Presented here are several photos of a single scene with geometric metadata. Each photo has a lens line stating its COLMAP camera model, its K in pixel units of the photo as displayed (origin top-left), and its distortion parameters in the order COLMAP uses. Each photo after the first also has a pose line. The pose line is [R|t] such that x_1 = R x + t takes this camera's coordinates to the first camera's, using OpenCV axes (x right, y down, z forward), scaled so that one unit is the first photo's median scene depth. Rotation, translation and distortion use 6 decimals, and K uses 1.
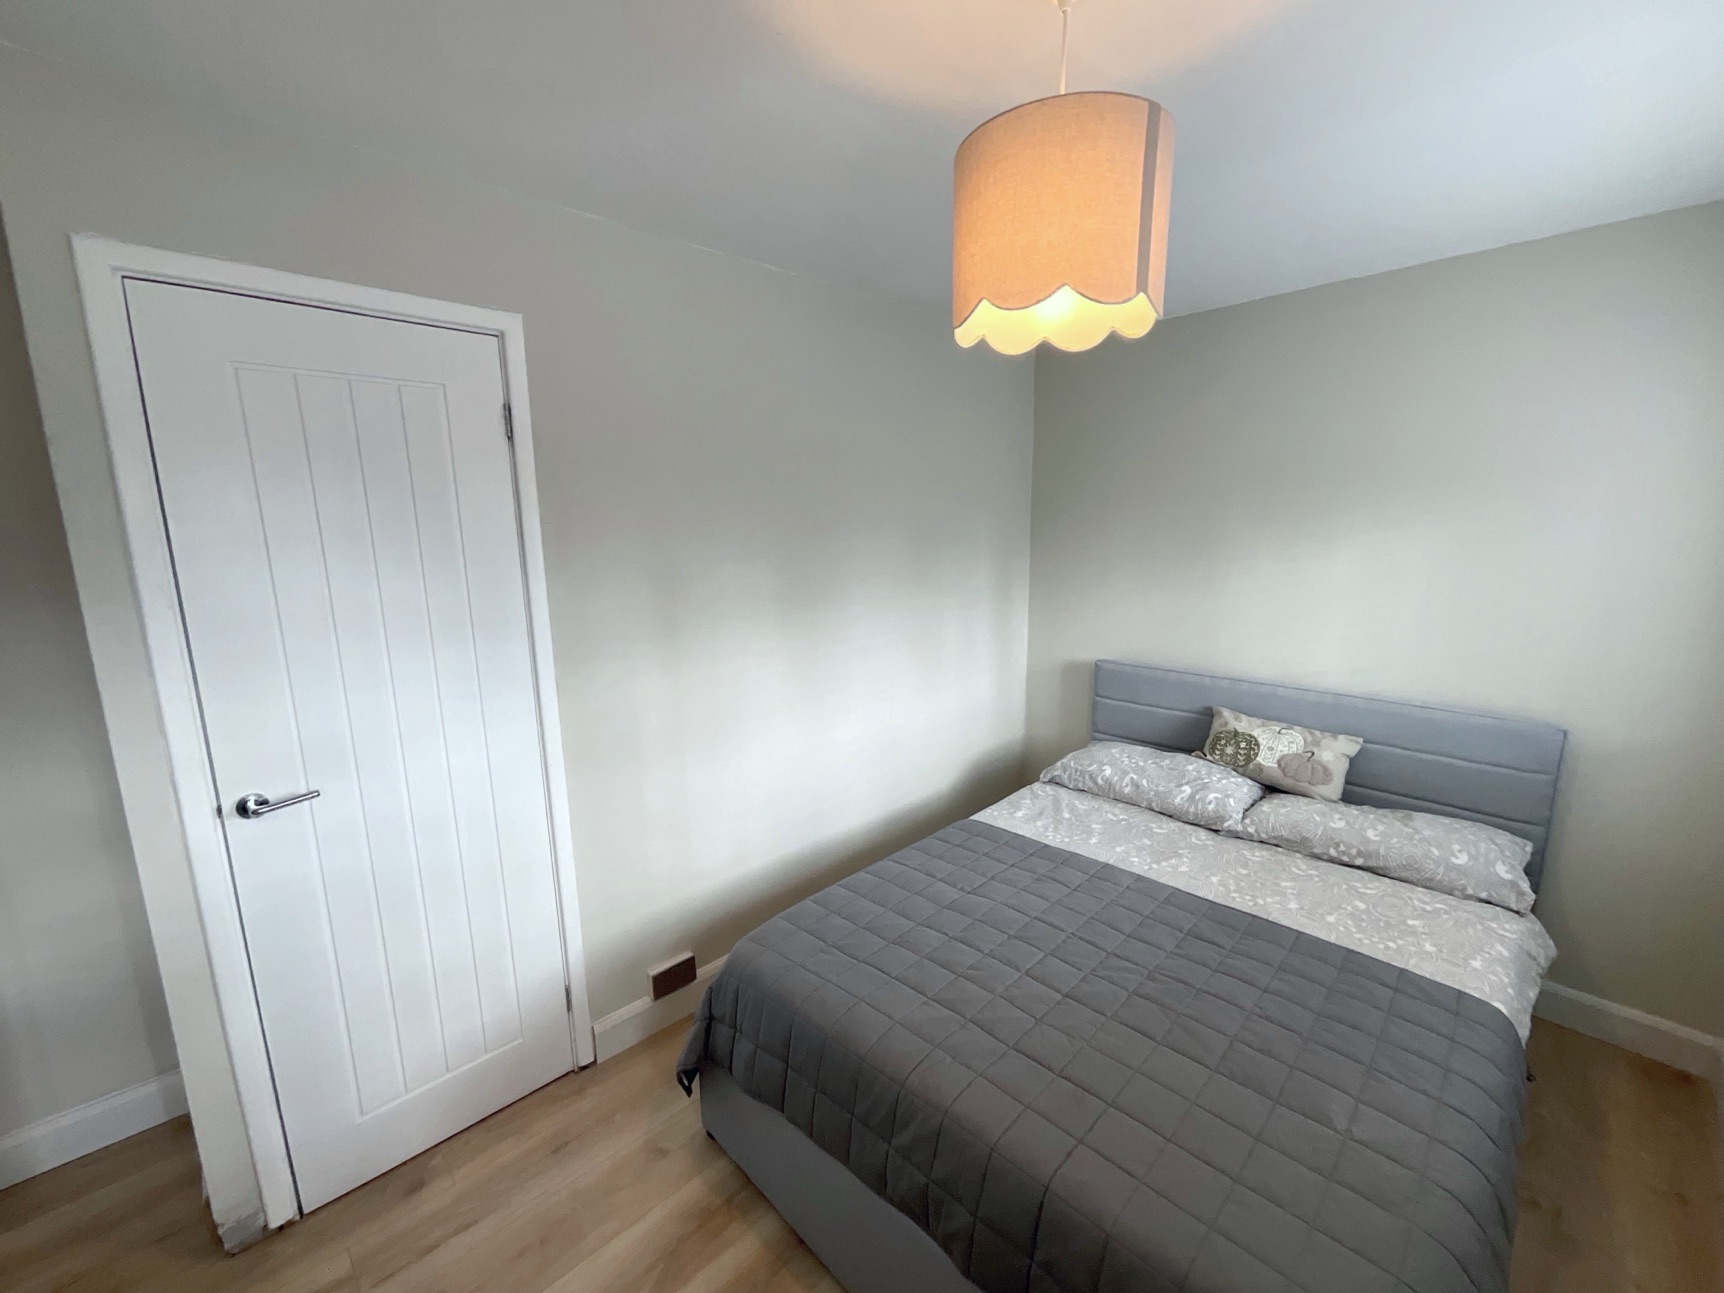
lens RADIAL K [[697.5, 0, 861.7], [0, 697.5, 660.4], [0, 0, 1]] dist [-0.002434, -0.000337]
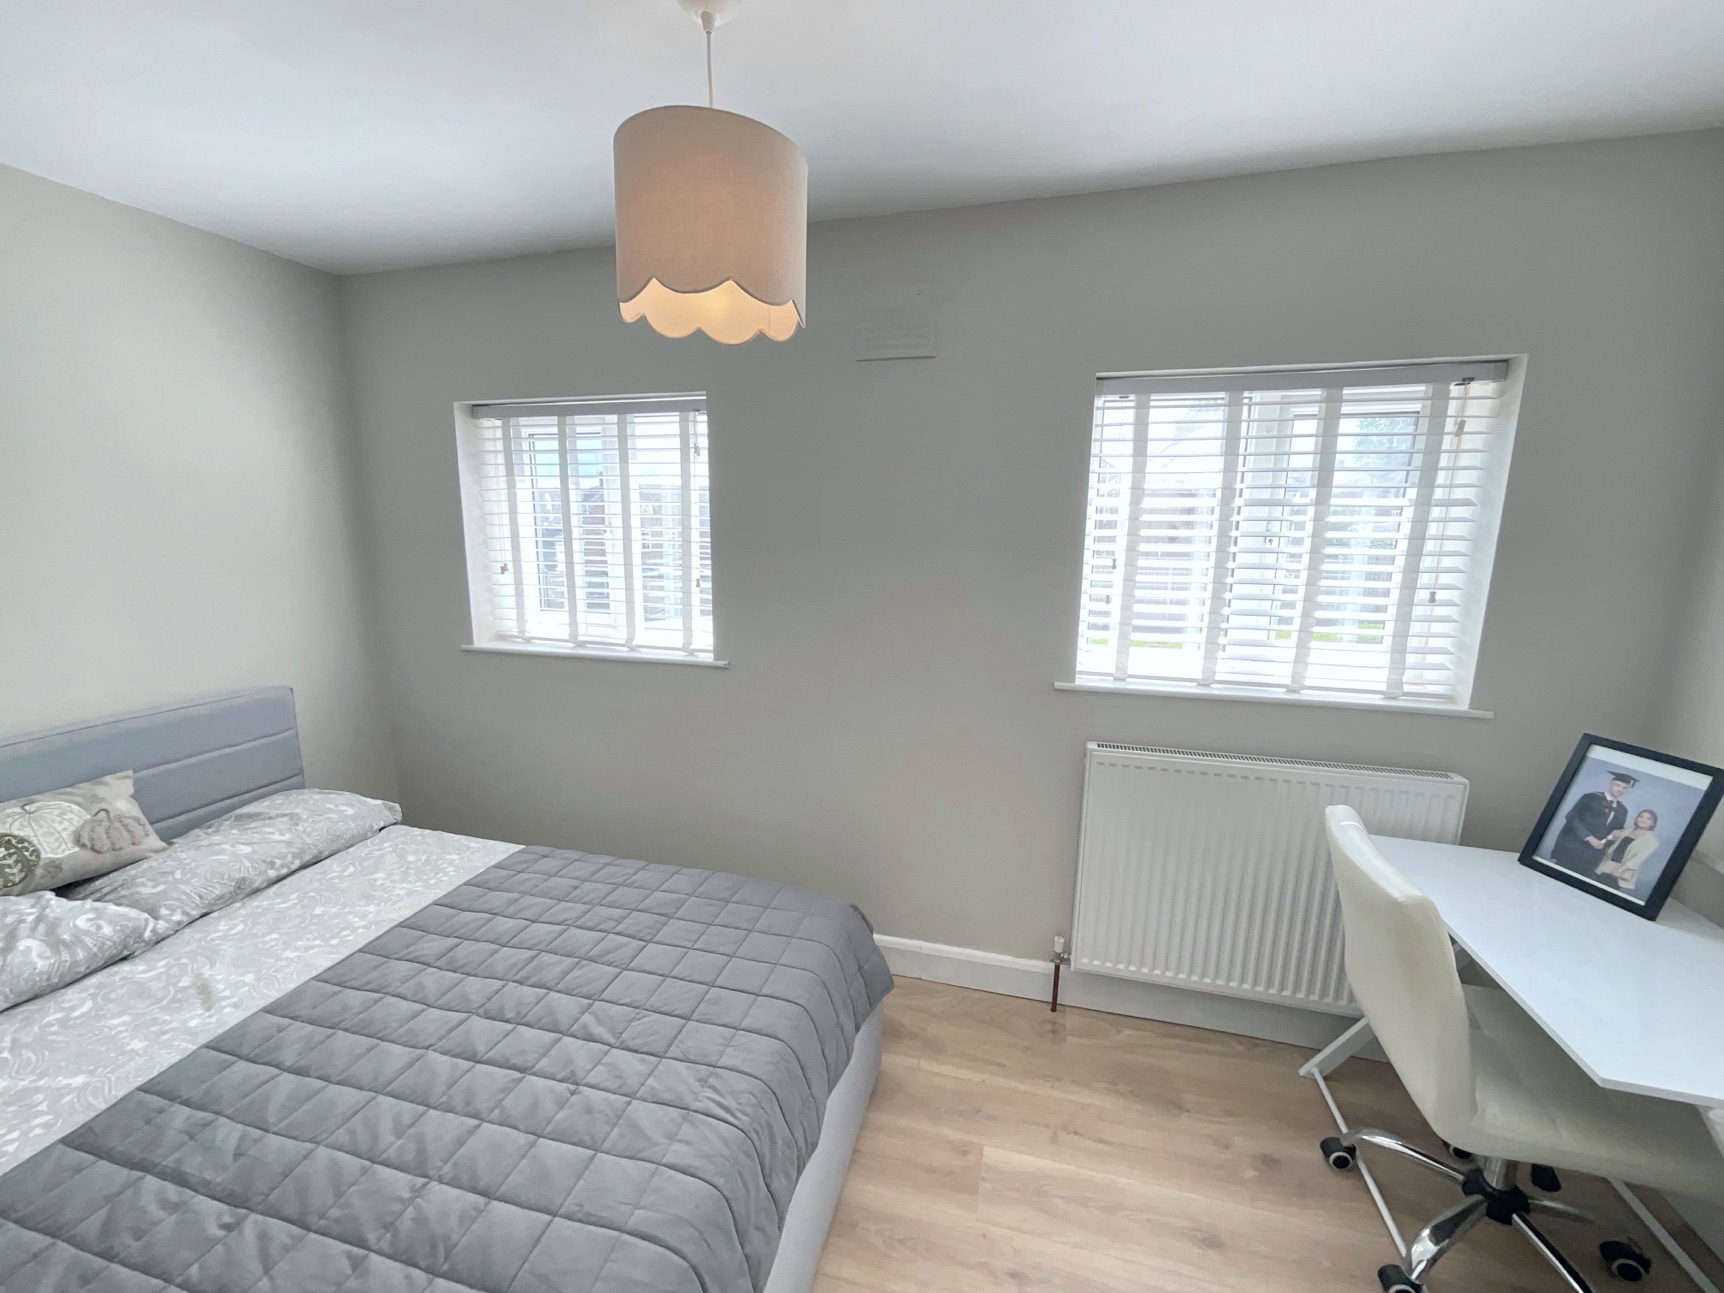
lens RADIAL K [[697.5, 0, 862.1], [0, 697.5, 648.0], [0, 0, 1]] dist [-0.002434, -0.000337]
pose [[-0.526591, -0.151850, 0.836447, -0.367857], [0.151304, 0.951468, 0.267985, -0.107354], [-0.836546, 0.267677, -0.478059, 0.623458]]
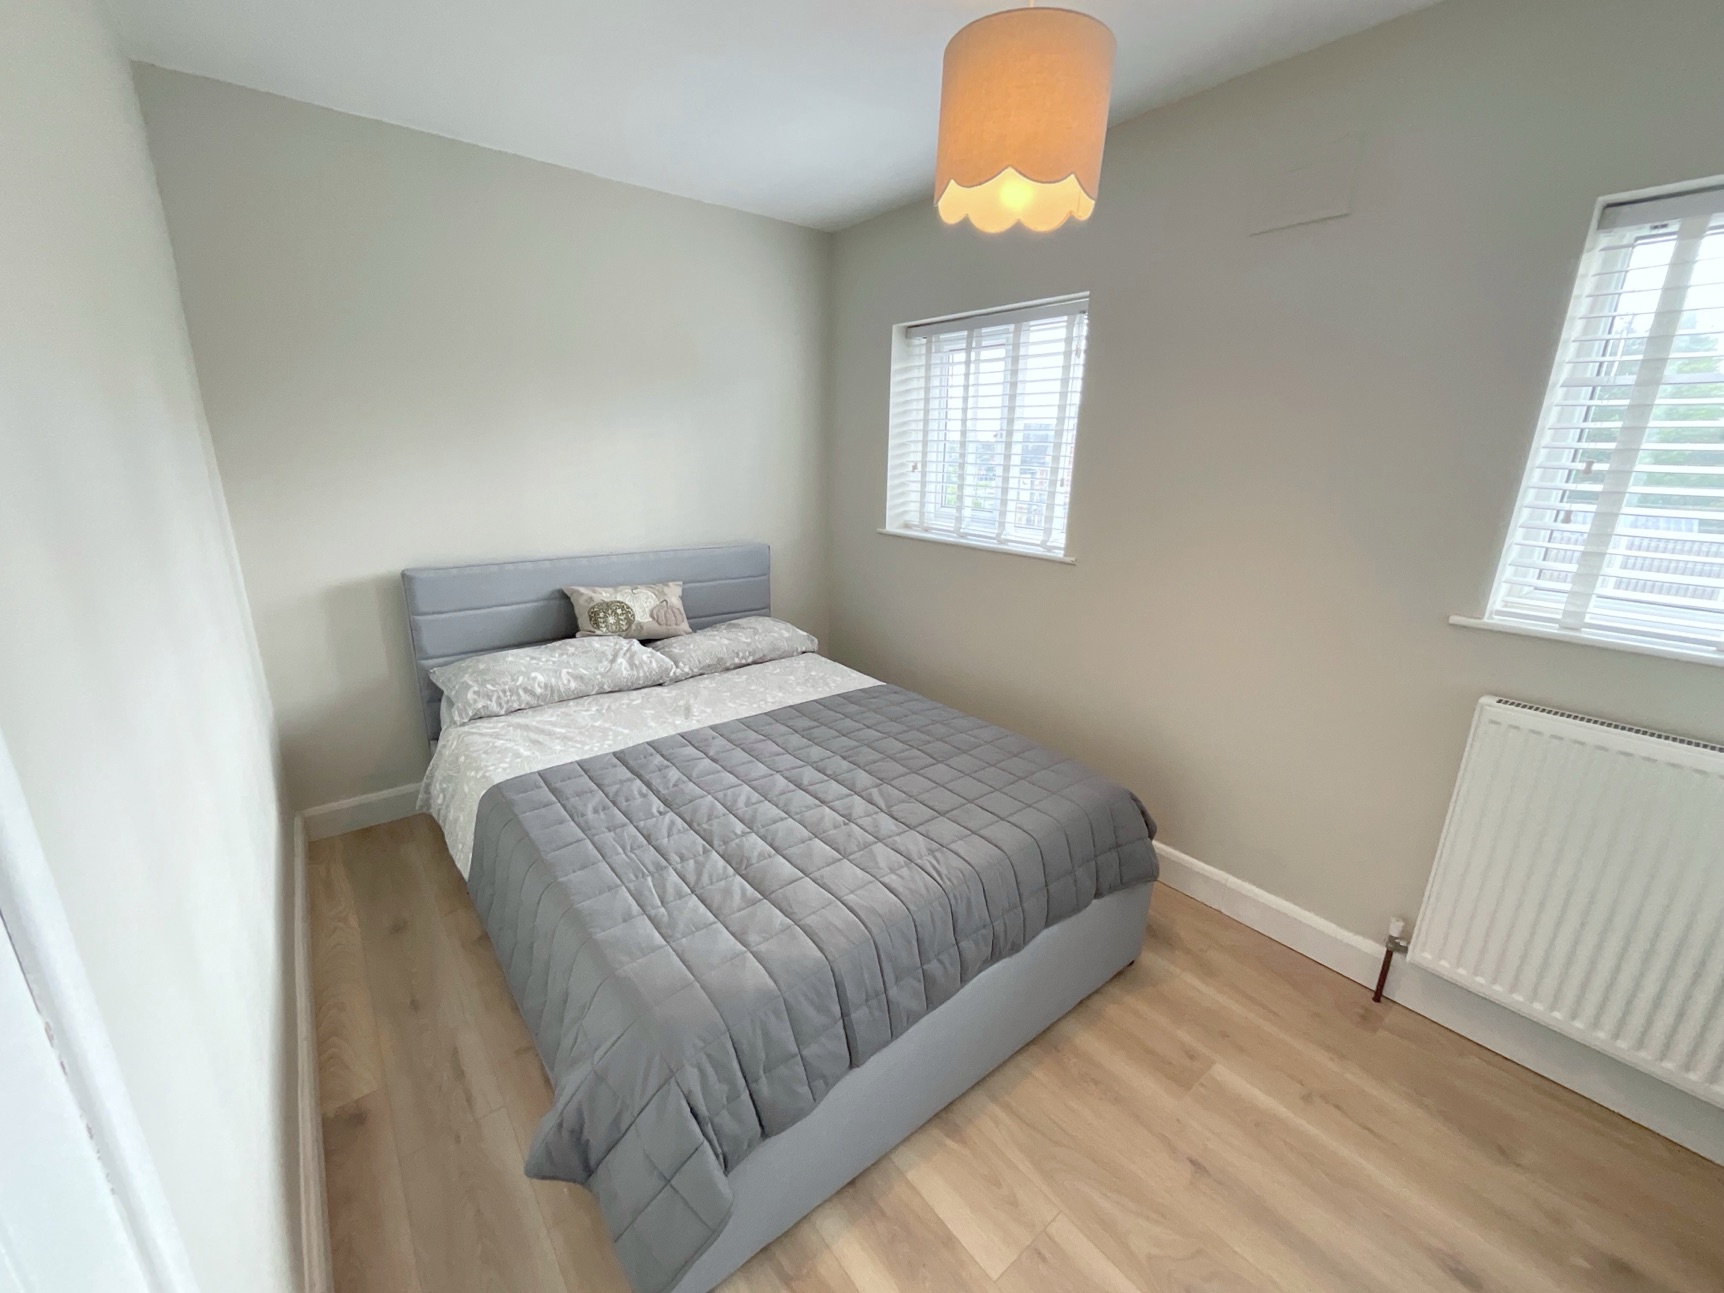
lens RADIAL K [[697.5, 0, 869.4], [0, 697.5, 651.9], [0, 0, 1]] dist [-0.002434, -0.000337]
pose [[0.076784, -0.269092, 0.960049, -0.508283], [0.162033, 0.953459, 0.254286, -0.034057], [-0.983793, 0.136034, 0.116812, 0.513789]]
